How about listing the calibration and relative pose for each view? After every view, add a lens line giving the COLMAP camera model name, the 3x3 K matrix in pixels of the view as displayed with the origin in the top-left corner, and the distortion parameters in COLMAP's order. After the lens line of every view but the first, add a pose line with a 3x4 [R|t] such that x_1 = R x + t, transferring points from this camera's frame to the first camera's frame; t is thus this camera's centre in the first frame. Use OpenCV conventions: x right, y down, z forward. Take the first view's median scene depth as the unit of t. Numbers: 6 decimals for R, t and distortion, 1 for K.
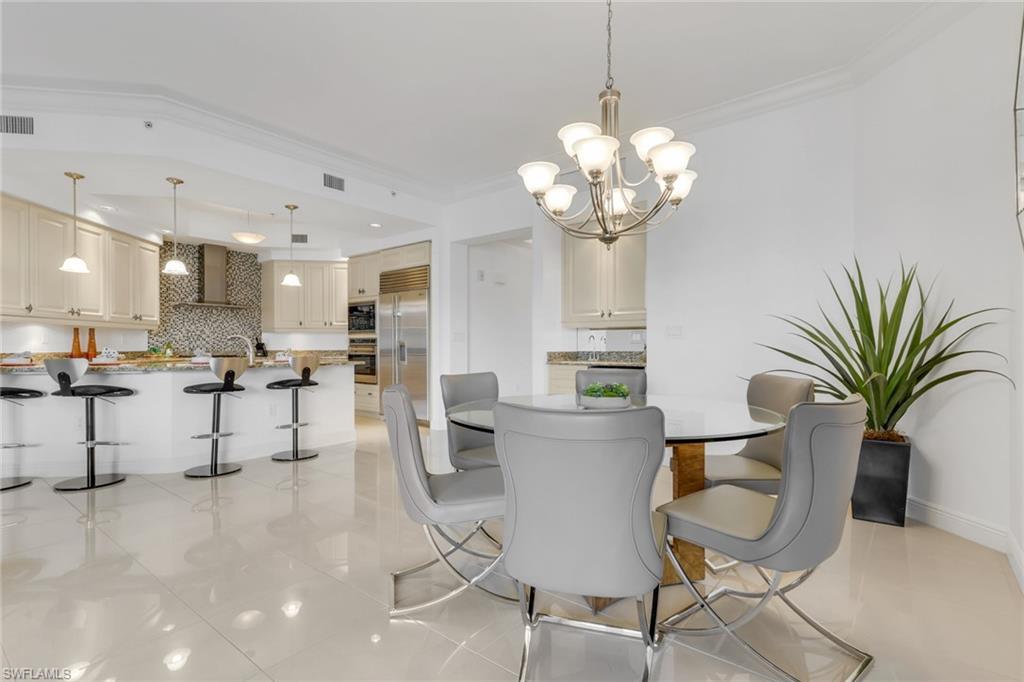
lens RADIAL K [[493.0, 0, 513.4], [0, 493.0, 343.1], [0, 0, 1]] dist [0.022338, 0.000787]
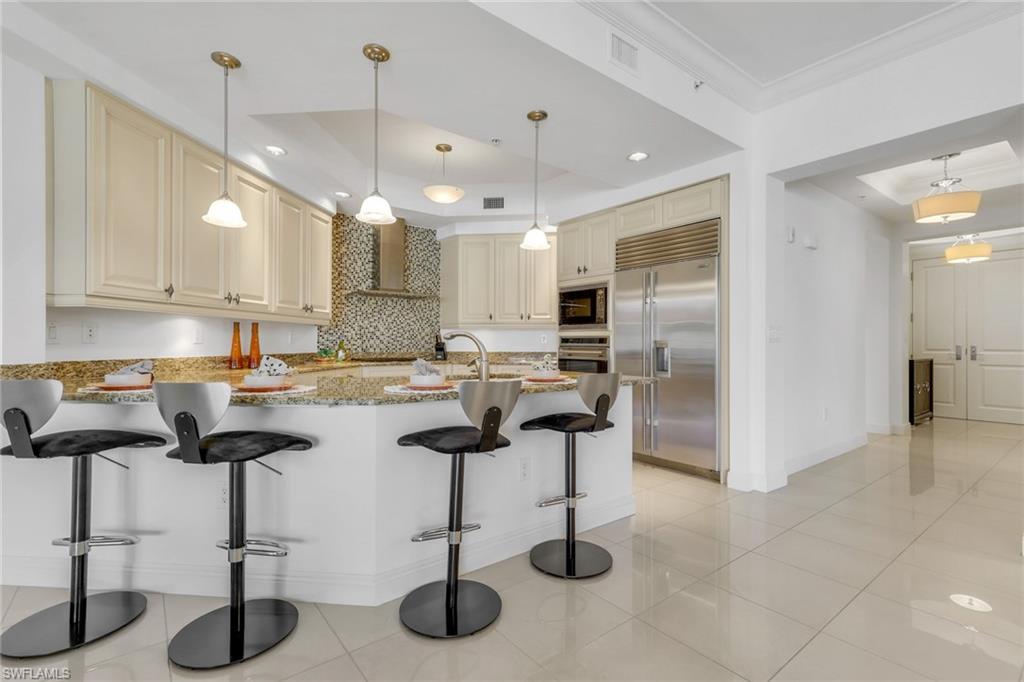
lens RADIAL K [[476.3, 0, 514.3], [0, 476.3, 334.8], [0, 0, 1]] dist [0.017209, 0.000097]
pose [[0.975842, -0.000255, -0.218475, -0.303740], [-0.002518, 0.999920, -0.012412, -0.004148], [0.218461, 0.012662, 0.975764, 0.381167]]
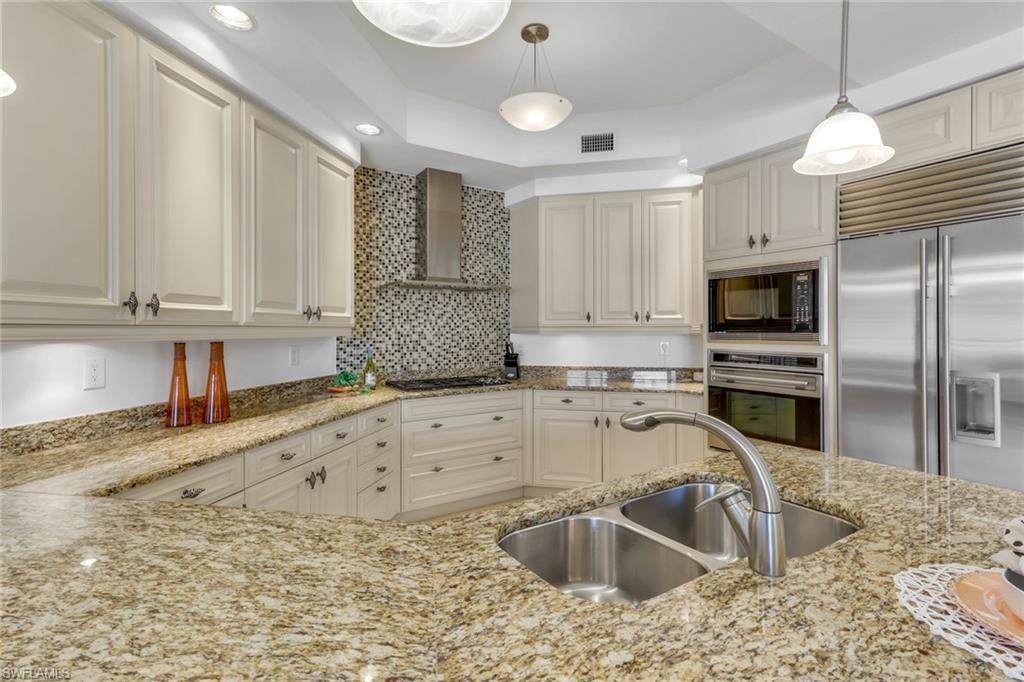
lens RADIAL K [[480.6, 0, 512.0], [0, 480.6, 316.8], [0, 0, 1]] dist [0.017014, 0.000240]
pose [[0.951688, -0.009609, -0.306916, -0.456851], [0.003484, 0.999784, -0.020499, -0.039067], [0.307046, 0.018440, 0.951516, 0.654704]]
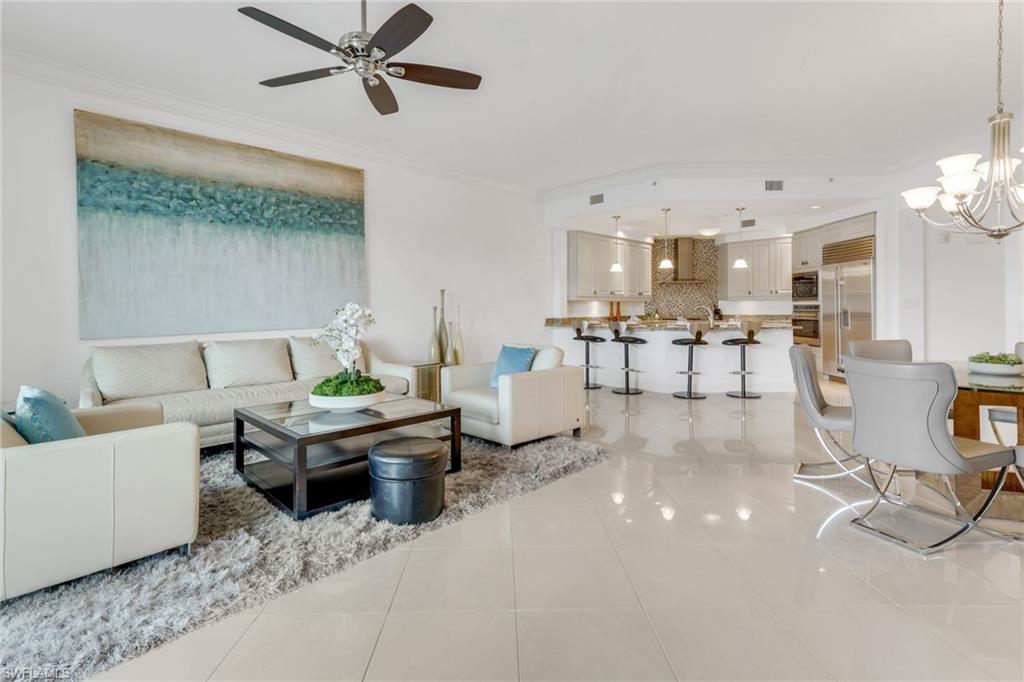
lens RADIAL K [[480.6, 0, 512.0], [0, 480.6, 316.8], [0, 0, 1]] dist [0.017014, 0.000240]
pose [[0.643014, 0.008653, -0.765805, 0.127797], [0.012666, 0.999679, 0.021931, -0.018282], [0.765749, -0.023801, 0.642699, -0.257966]]
